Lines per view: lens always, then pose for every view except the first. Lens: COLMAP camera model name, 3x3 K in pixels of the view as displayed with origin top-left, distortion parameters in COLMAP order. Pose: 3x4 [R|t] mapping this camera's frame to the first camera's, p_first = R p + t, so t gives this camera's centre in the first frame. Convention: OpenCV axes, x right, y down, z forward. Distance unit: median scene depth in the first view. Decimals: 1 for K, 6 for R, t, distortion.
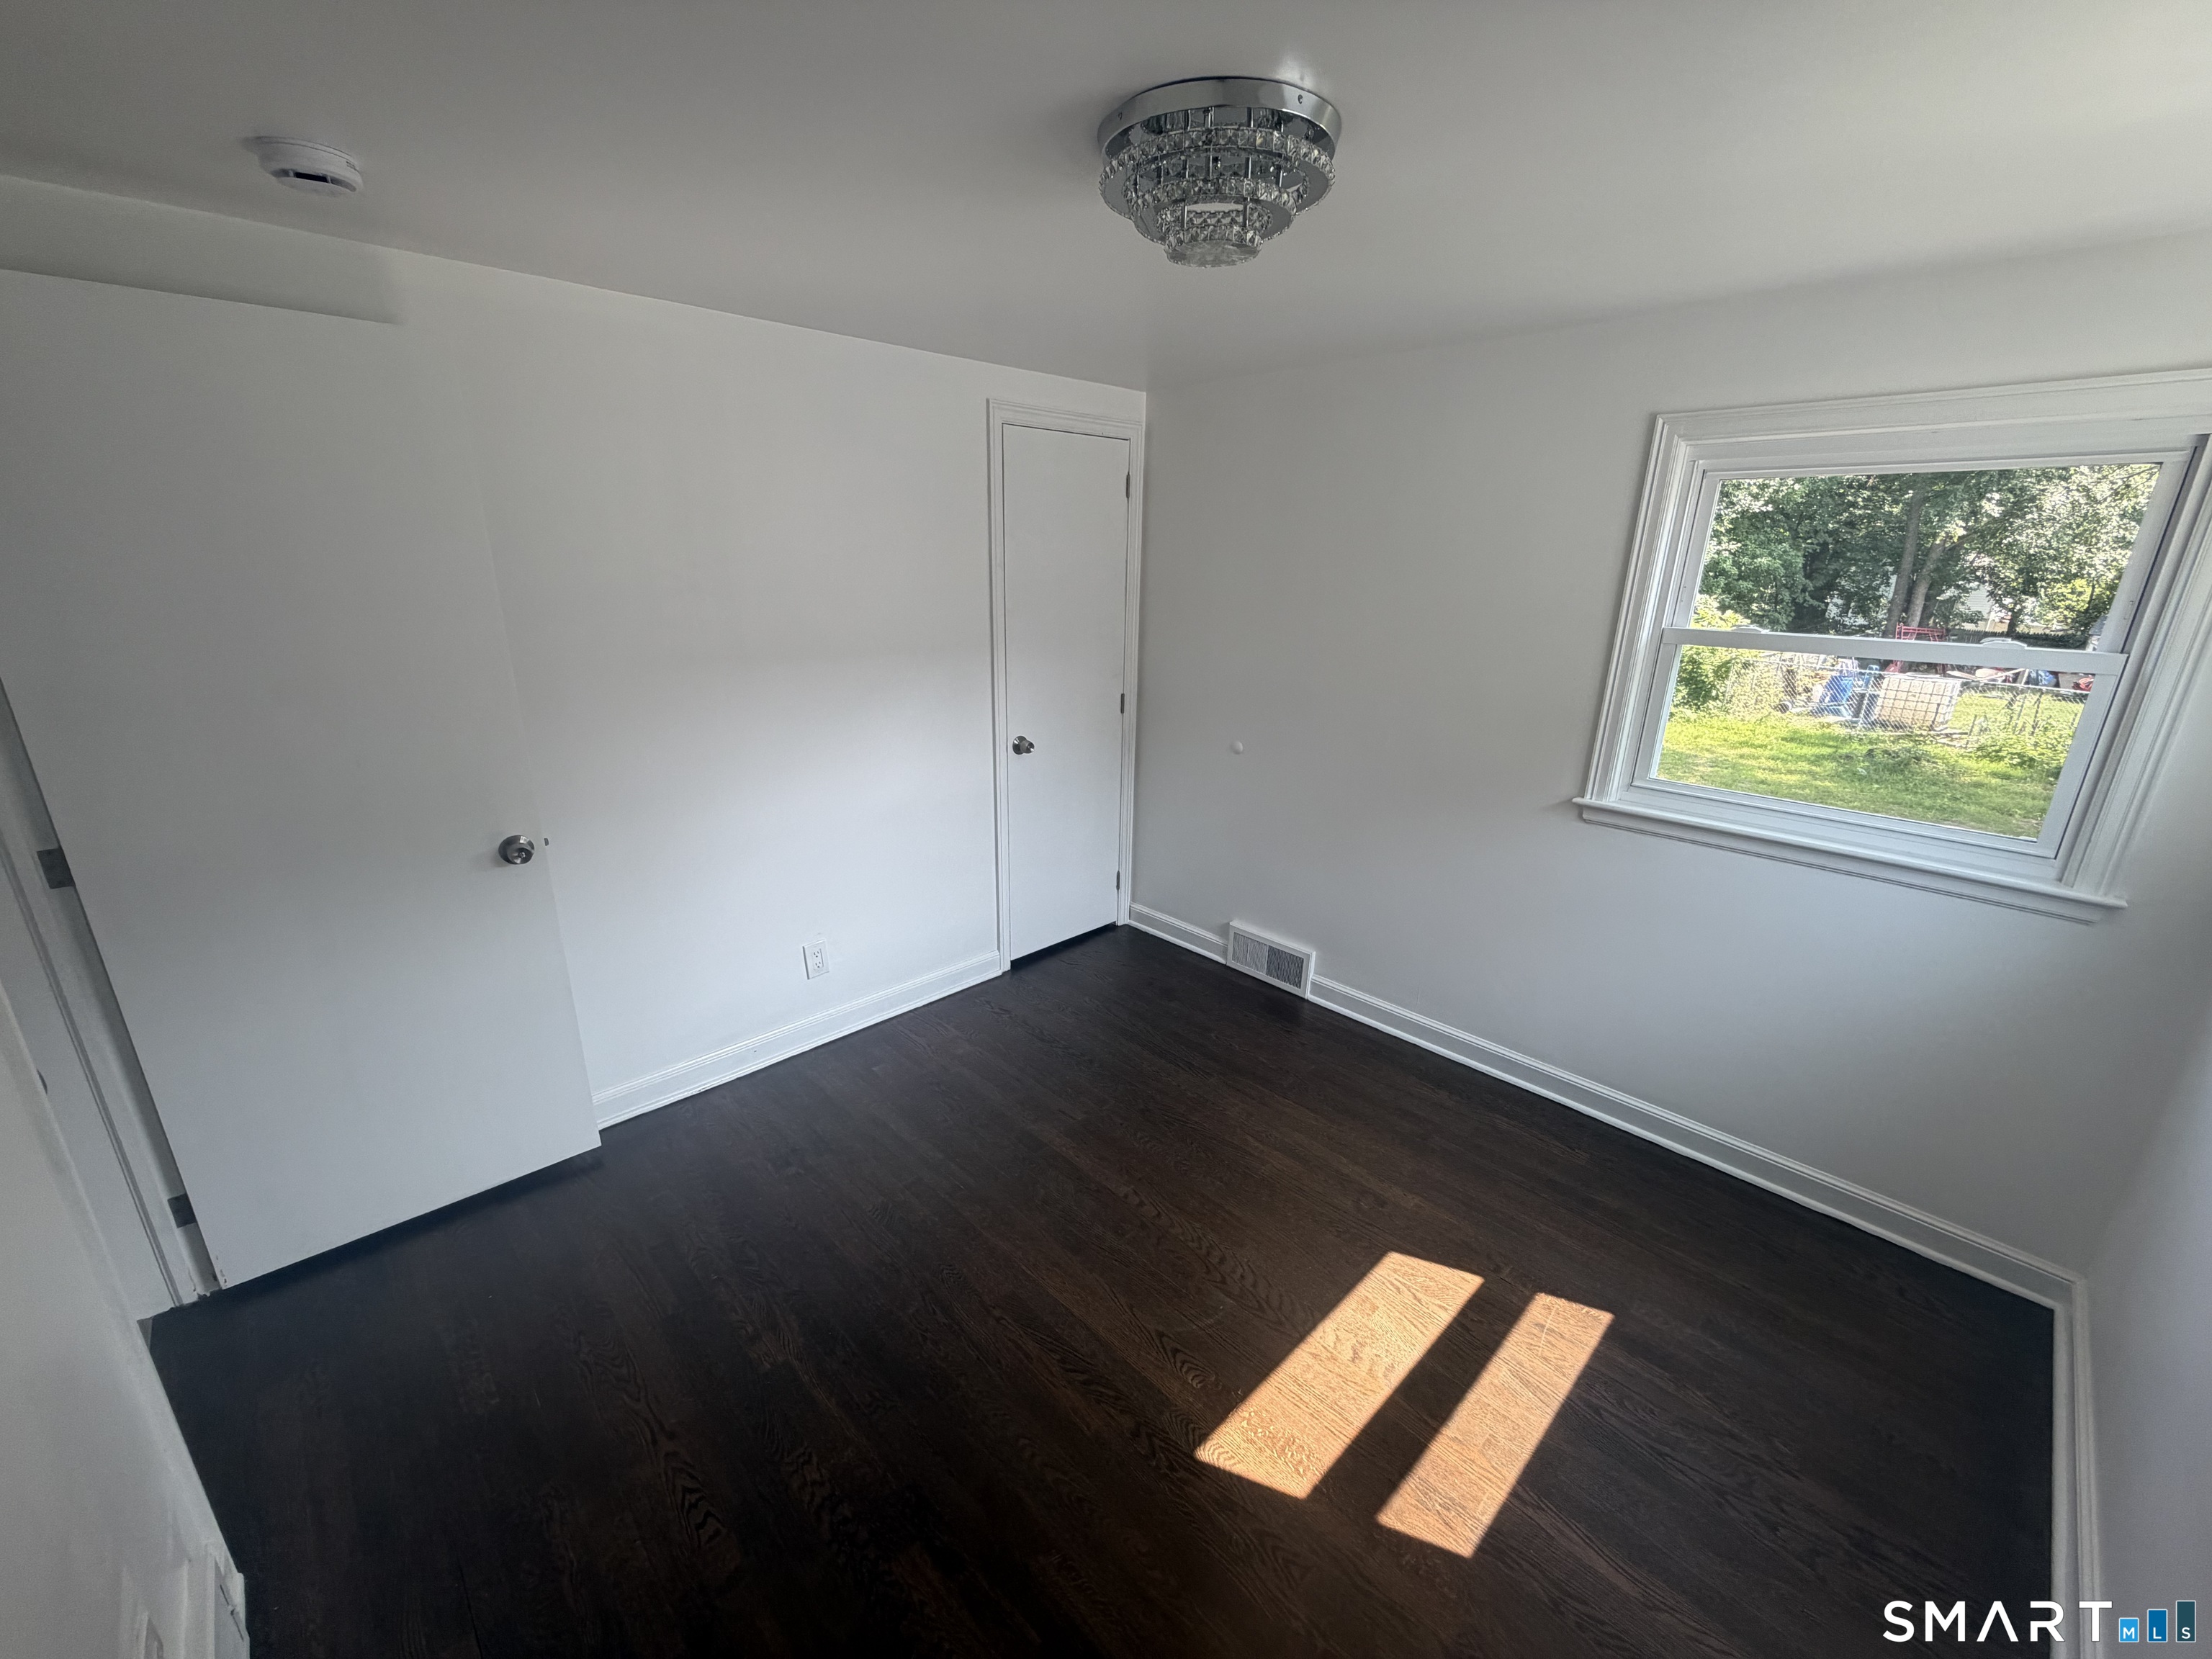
lens RADIAL K [[883.5, 0, 1112.5], [0, 883.5, 836.8], [0, 0, 1]] dist [0.000550, -0.000812]
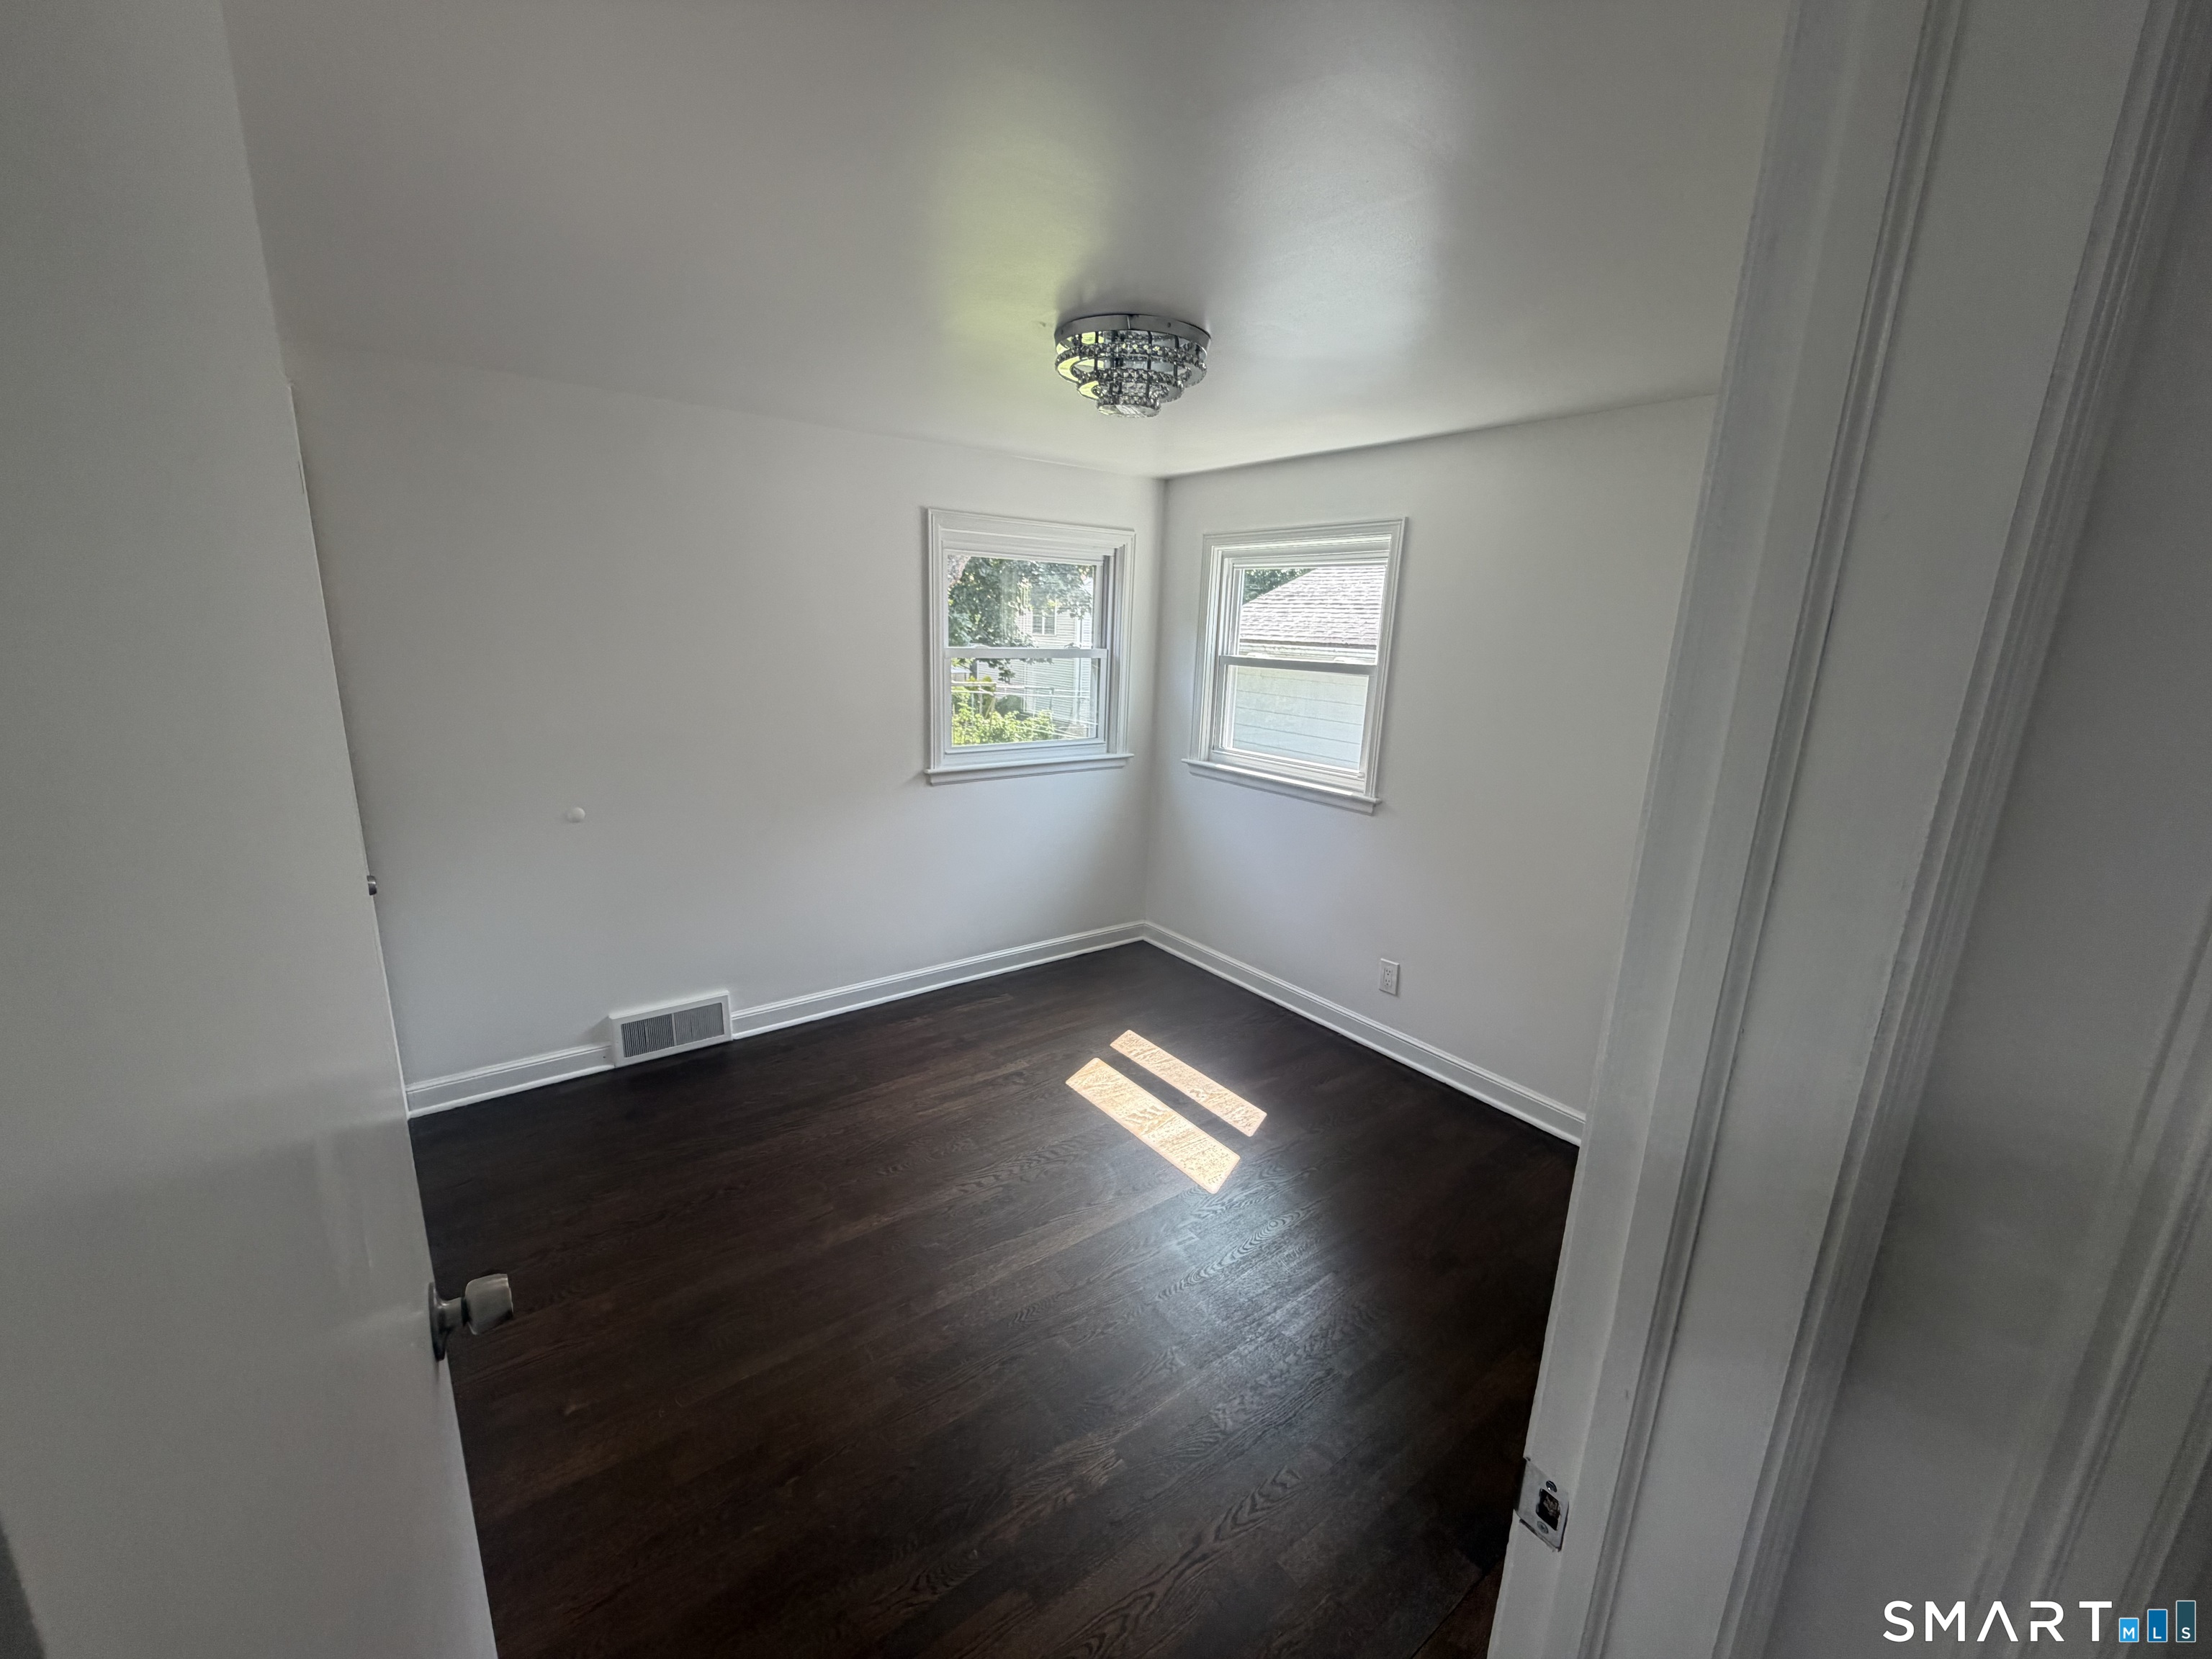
lens RADIAL K [[883.5, 0, 1103.0], [0, 883.5, 828.0], [0, 0, 1]] dist [0.000550, -0.000812]
pose [[0.124652, -0.244039, 0.961721, -0.809470], [0.270193, 0.940998, 0.203760, -0.166449], [-0.954703, 0.234451, 0.183235, 0.491384]]
